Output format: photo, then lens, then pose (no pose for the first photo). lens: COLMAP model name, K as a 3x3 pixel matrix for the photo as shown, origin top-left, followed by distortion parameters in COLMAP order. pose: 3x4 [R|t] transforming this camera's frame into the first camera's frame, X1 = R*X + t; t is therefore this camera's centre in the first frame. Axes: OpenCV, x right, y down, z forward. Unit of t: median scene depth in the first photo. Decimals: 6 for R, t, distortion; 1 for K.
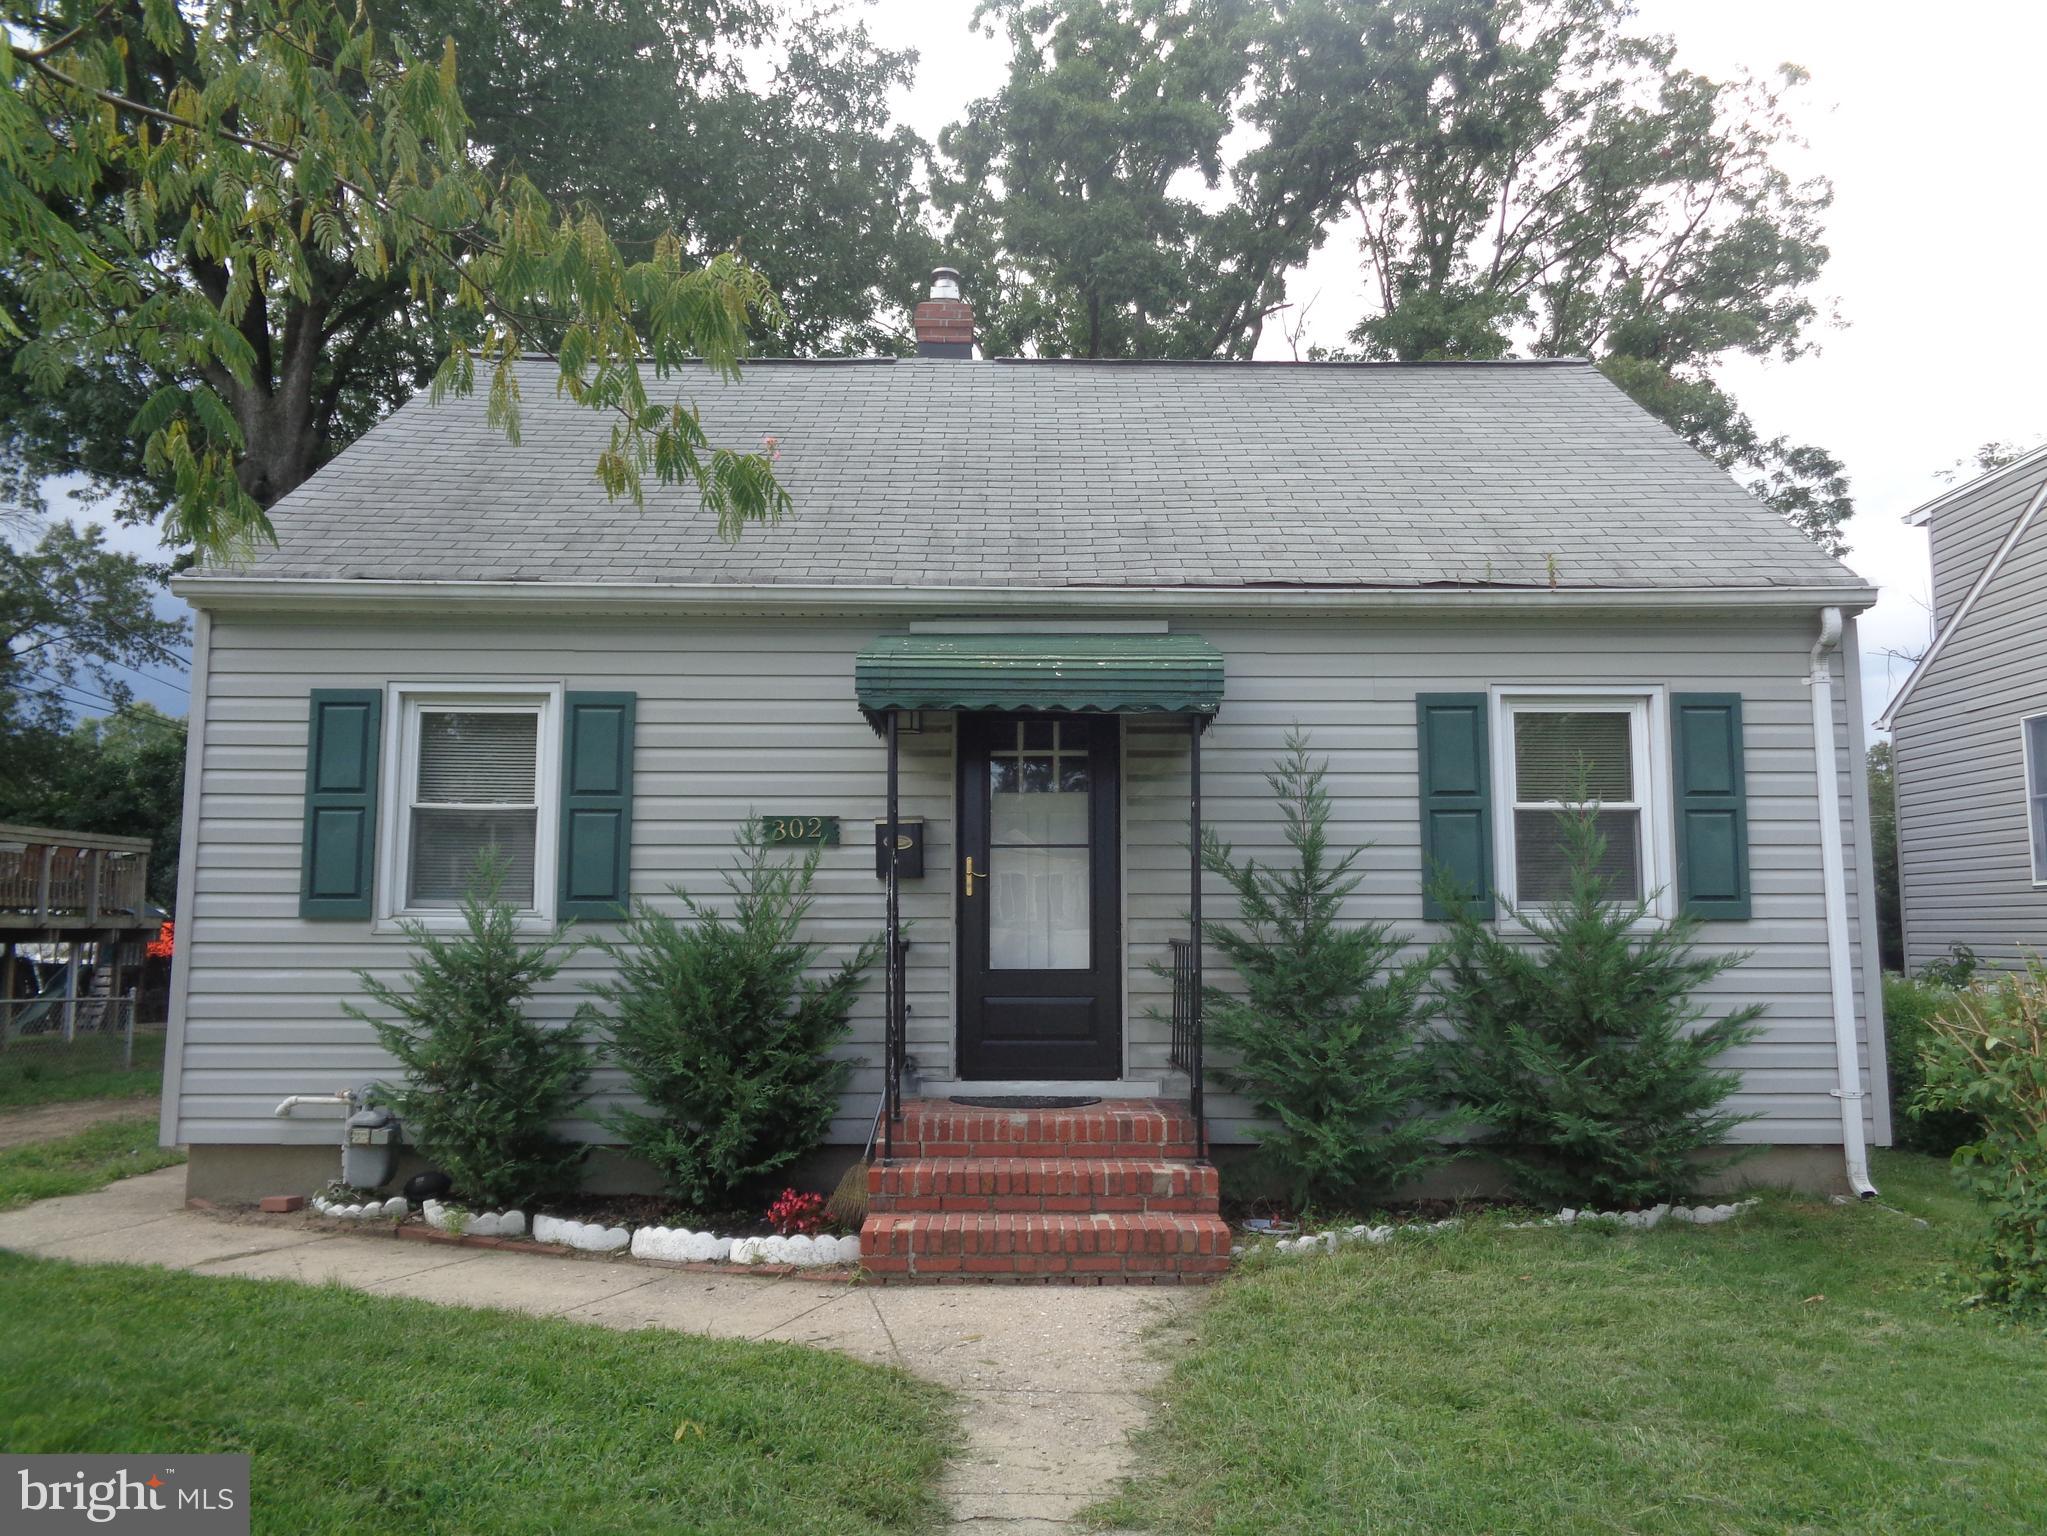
lens RADIAL K [[1521.6, 0, 1023.5], [0, 1521.6, 768.0], [0, 0, 1]] dist [-0.001939, 0.009117]
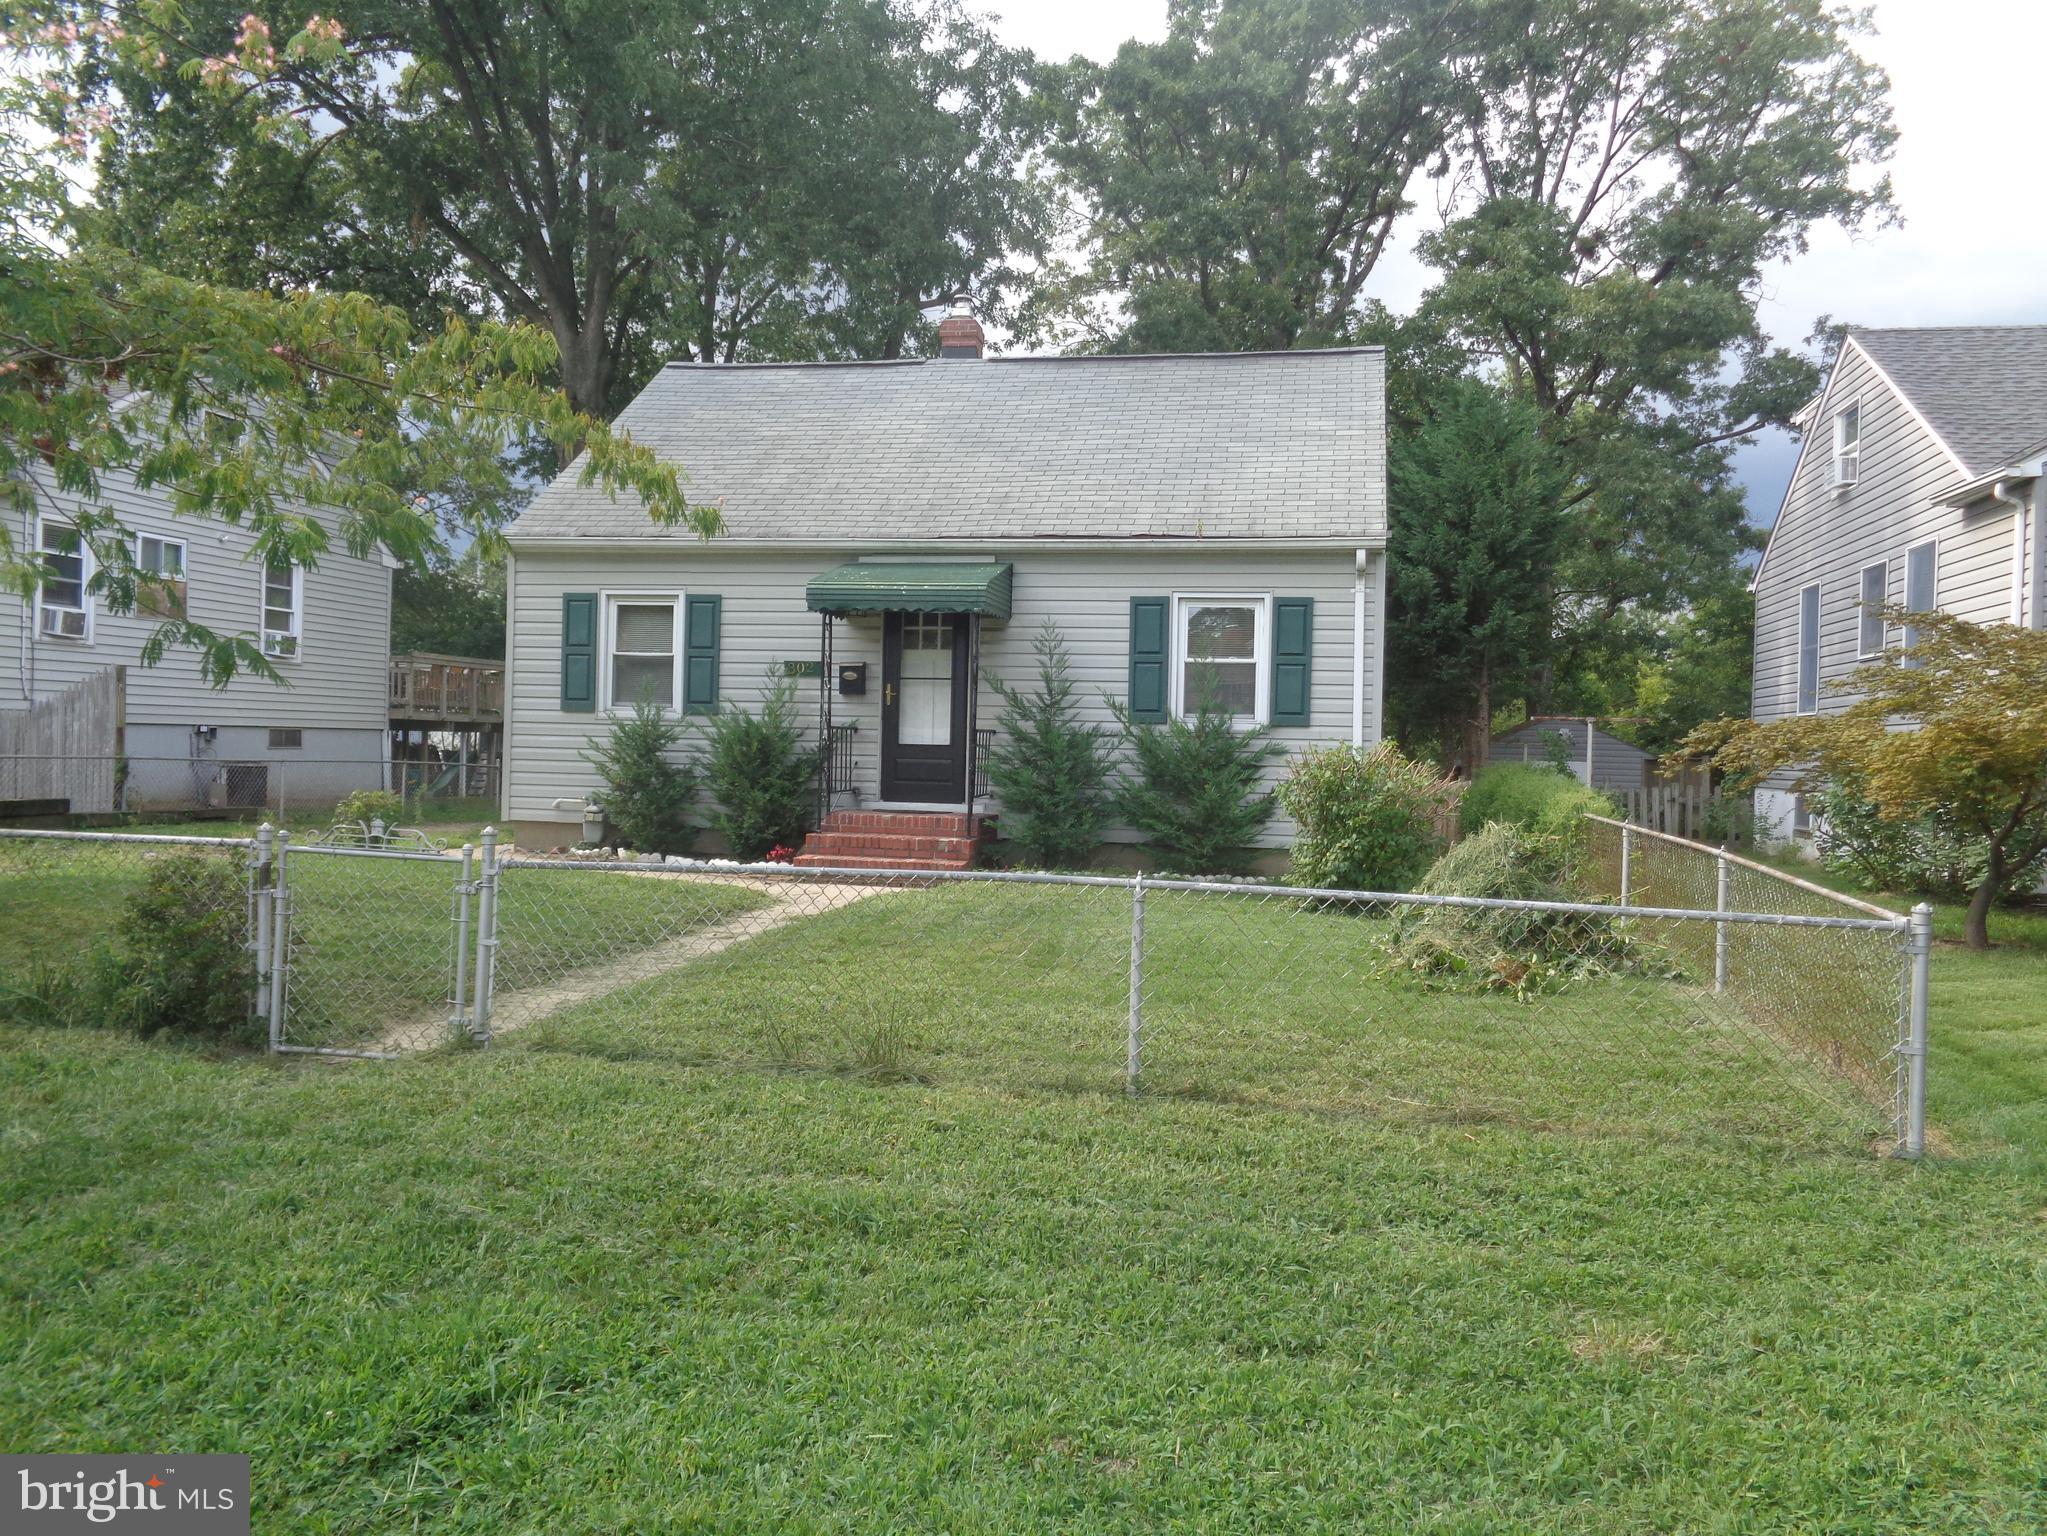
lens RADIAL K [[1521.6, 0, 1023.5], [0, 1521.6, 768.0], [0, 0, 1]] dist [-0.001939, 0.009117]
pose [[0.978804, 0.026279, -0.203107, 0.508795], [-0.002315, 0.993090, 0.117333, -0.059158], [0.204787, -0.114376, 0.972101, -0.796321]]
